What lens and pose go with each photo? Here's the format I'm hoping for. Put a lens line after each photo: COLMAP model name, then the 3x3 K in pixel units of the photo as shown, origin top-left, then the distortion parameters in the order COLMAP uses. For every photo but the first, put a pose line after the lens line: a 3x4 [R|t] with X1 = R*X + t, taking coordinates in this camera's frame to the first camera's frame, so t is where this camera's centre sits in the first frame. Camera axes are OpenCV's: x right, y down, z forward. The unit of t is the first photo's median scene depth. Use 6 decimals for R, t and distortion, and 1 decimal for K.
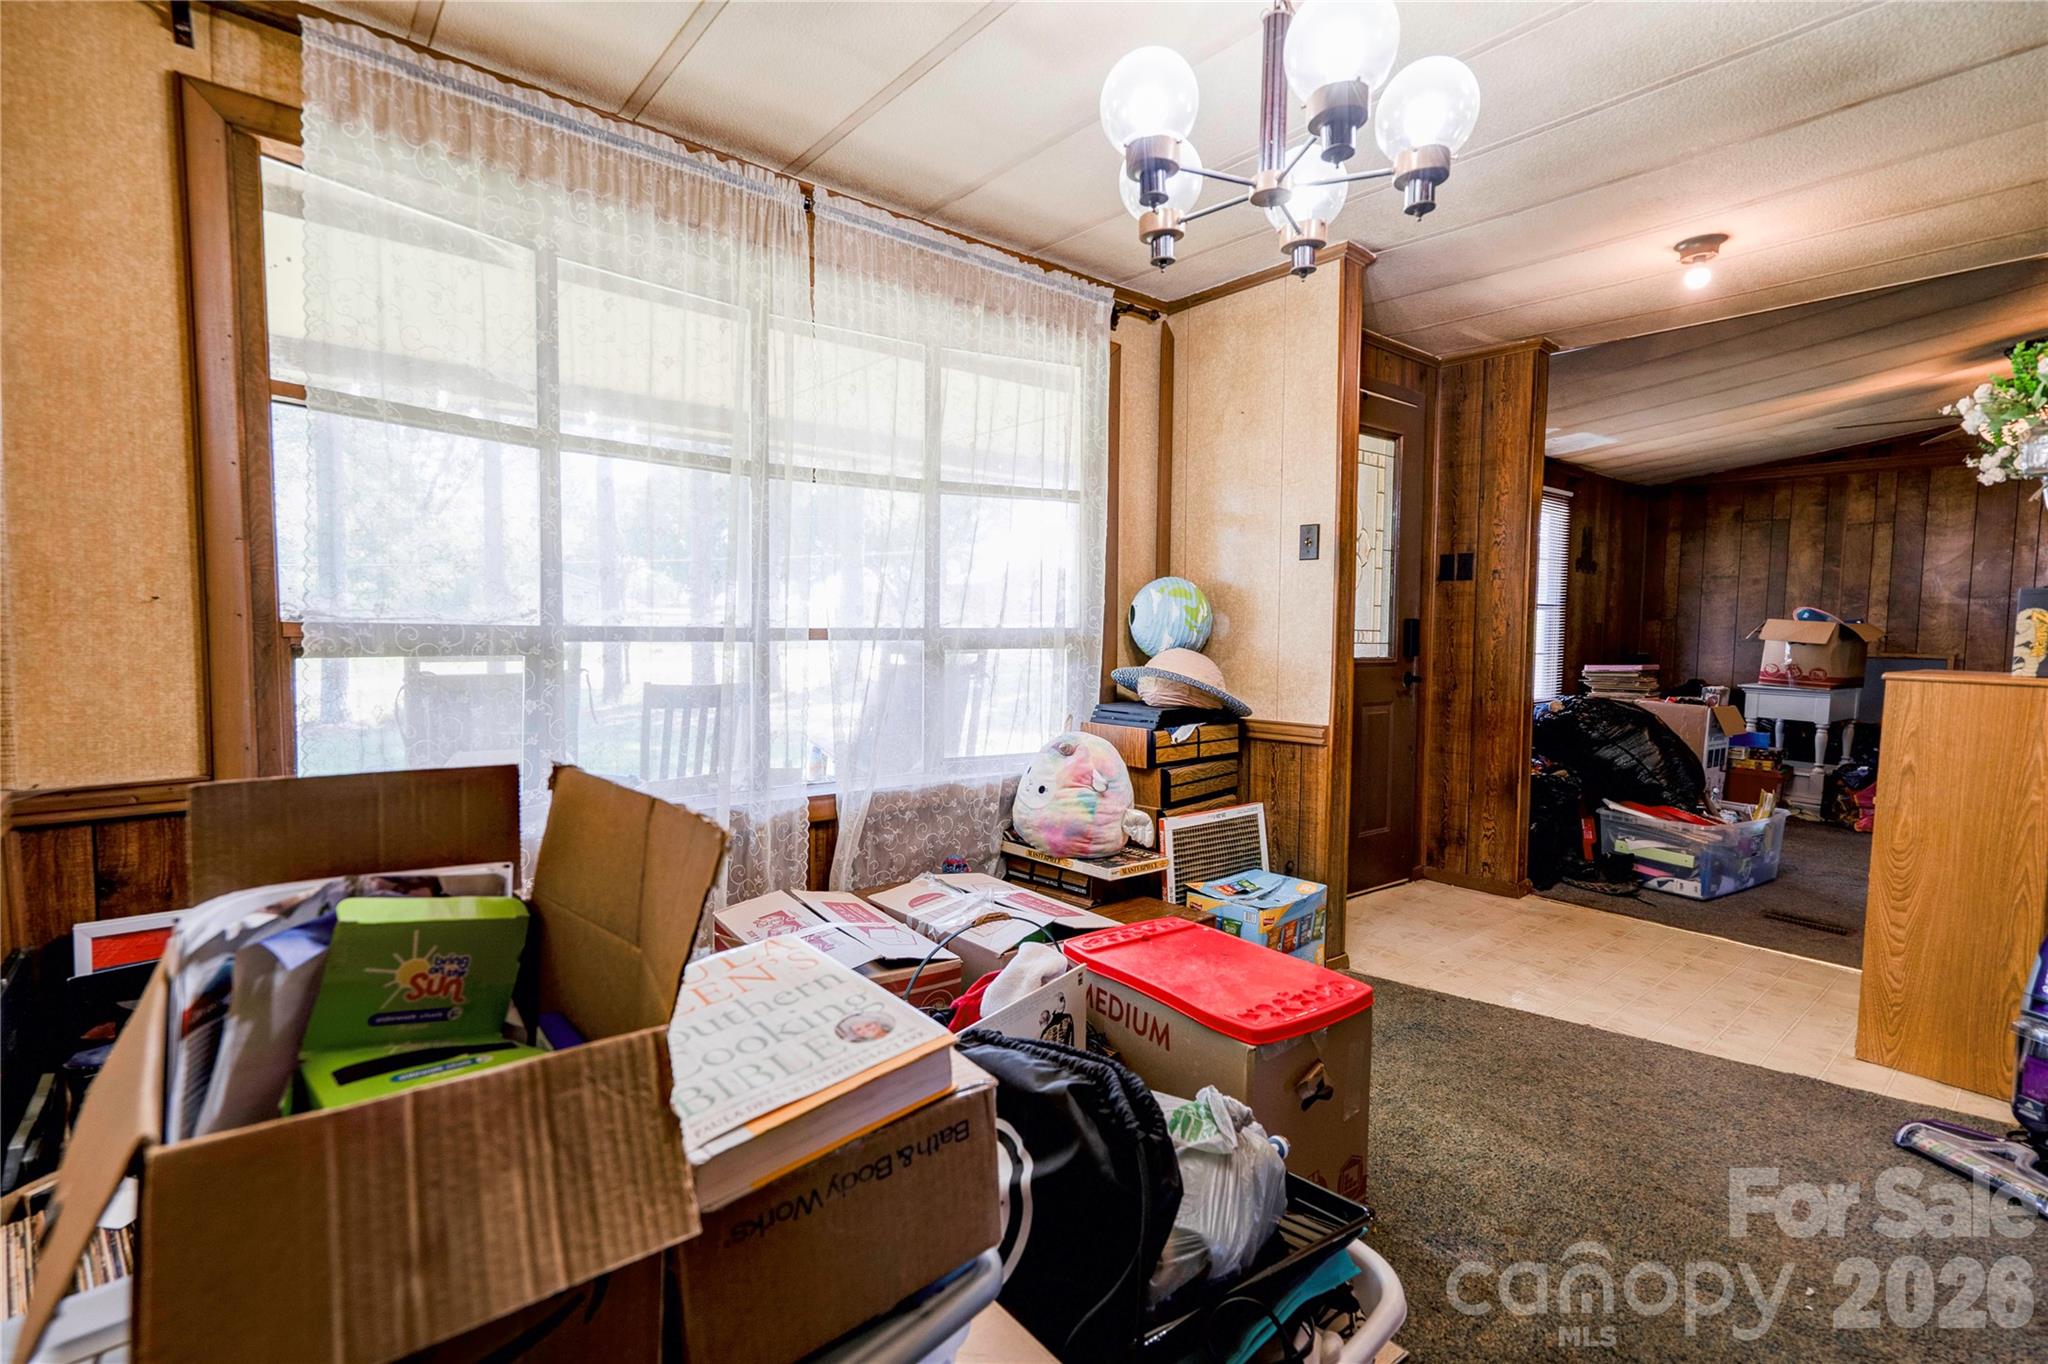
lens RADIAL K [[939.4, 0, 1011.7], [0, 939.4, 678.6], [0, 0, 1]] dist [-0.004432, 0.012217]
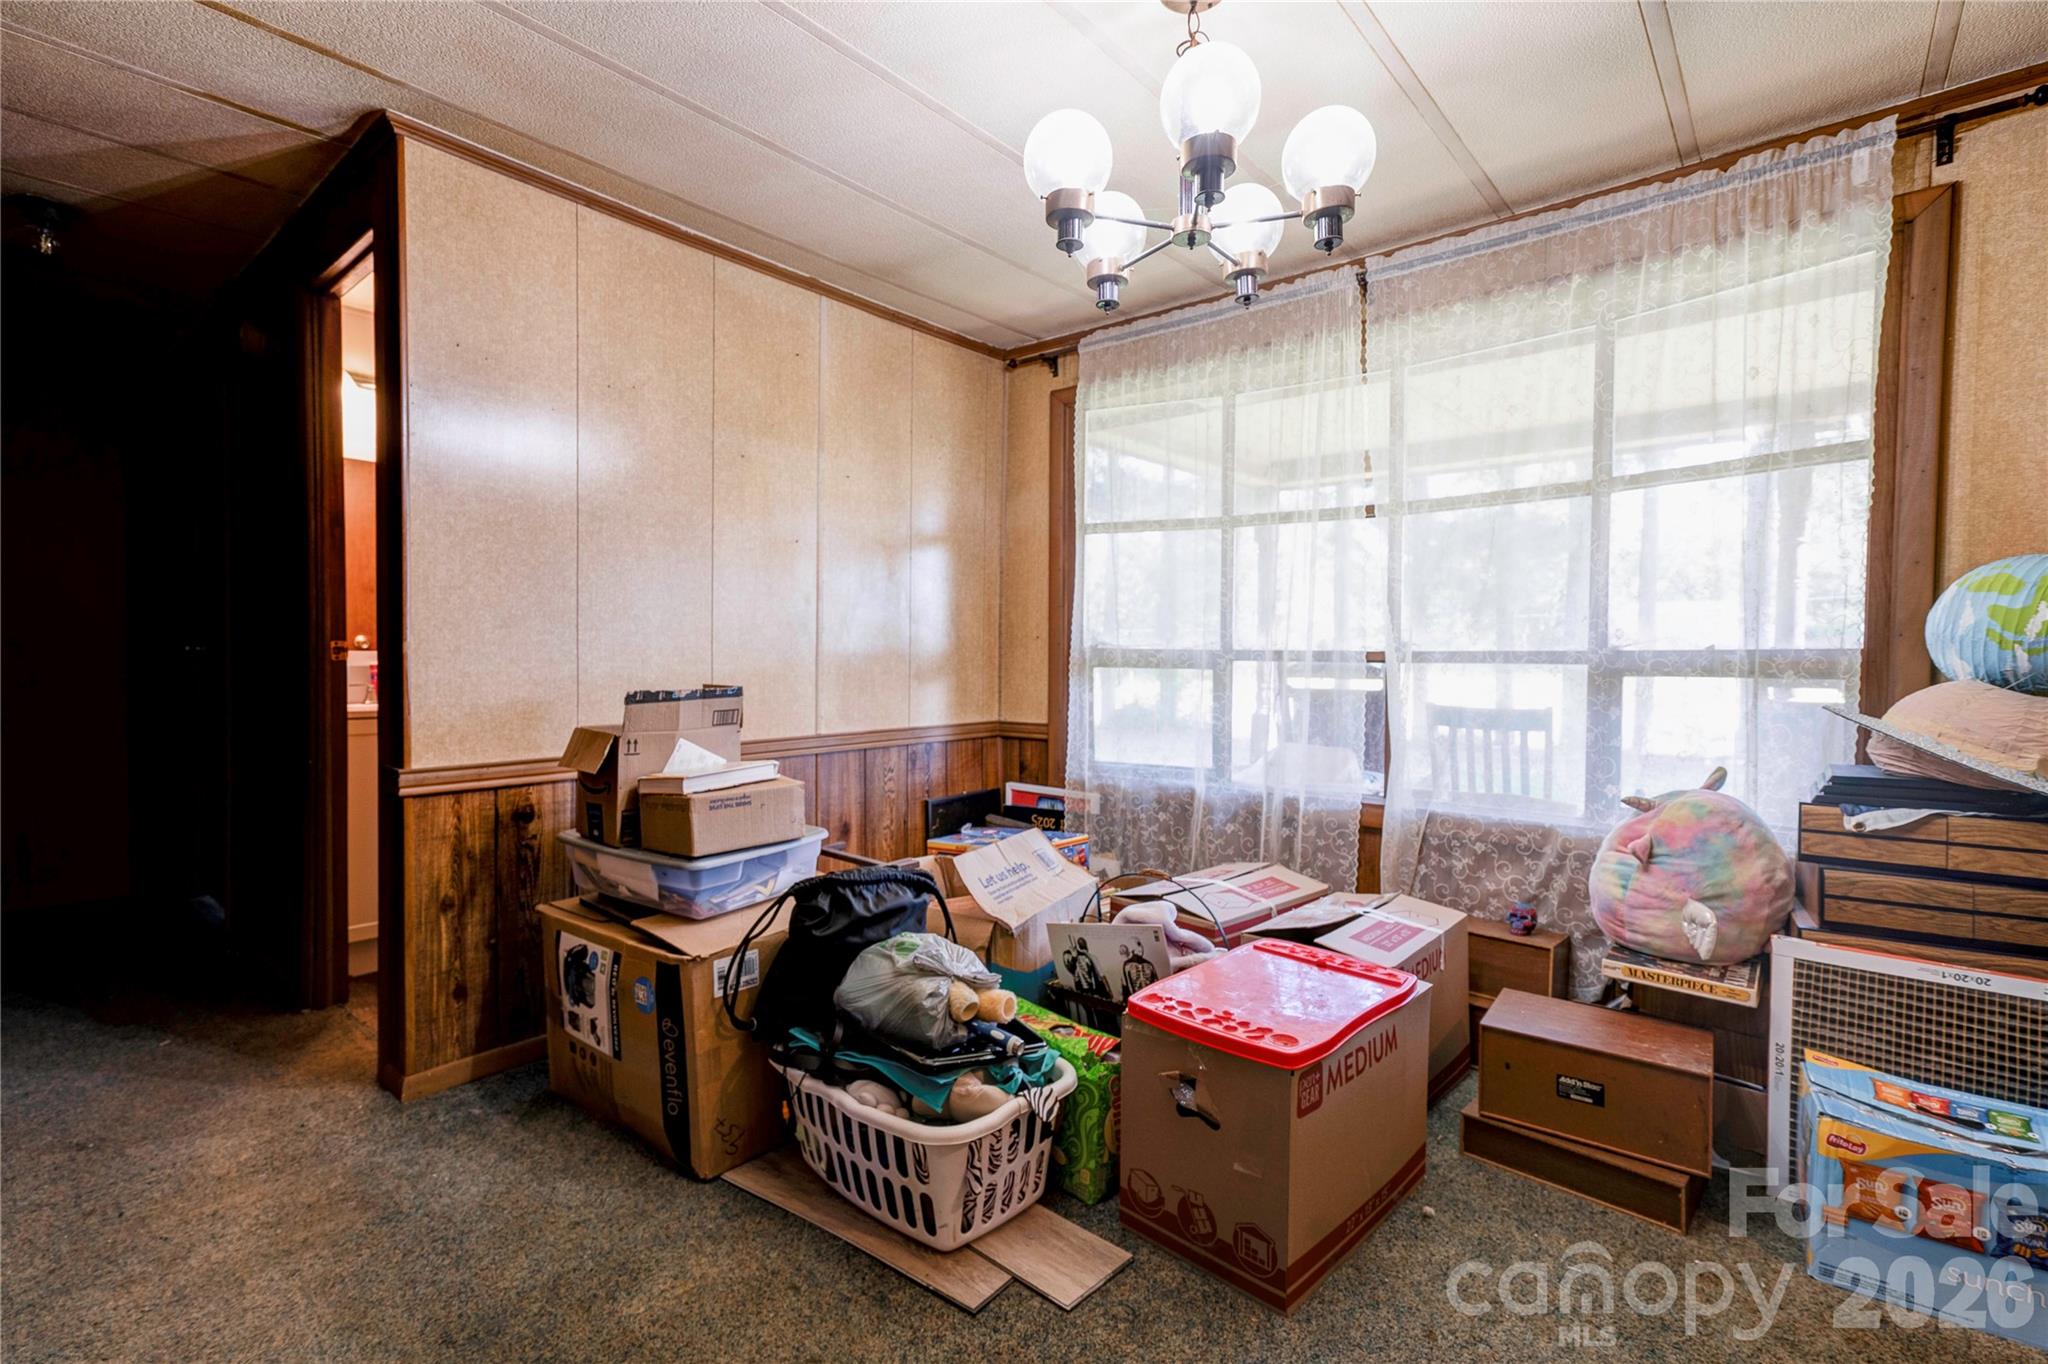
lens RADIAL K [[939.4, 0, 1011.7], [0, 939.4, 678.6], [0, 0, 1]] dist [-0.004432, 0.012217]
pose [[0.166869, 0.015569, -0.985856, 0.765501], [-0.061489, 0.998093, 0.005355, 0.000496], [0.984060, 0.059725, 0.167509, 0.382830]]
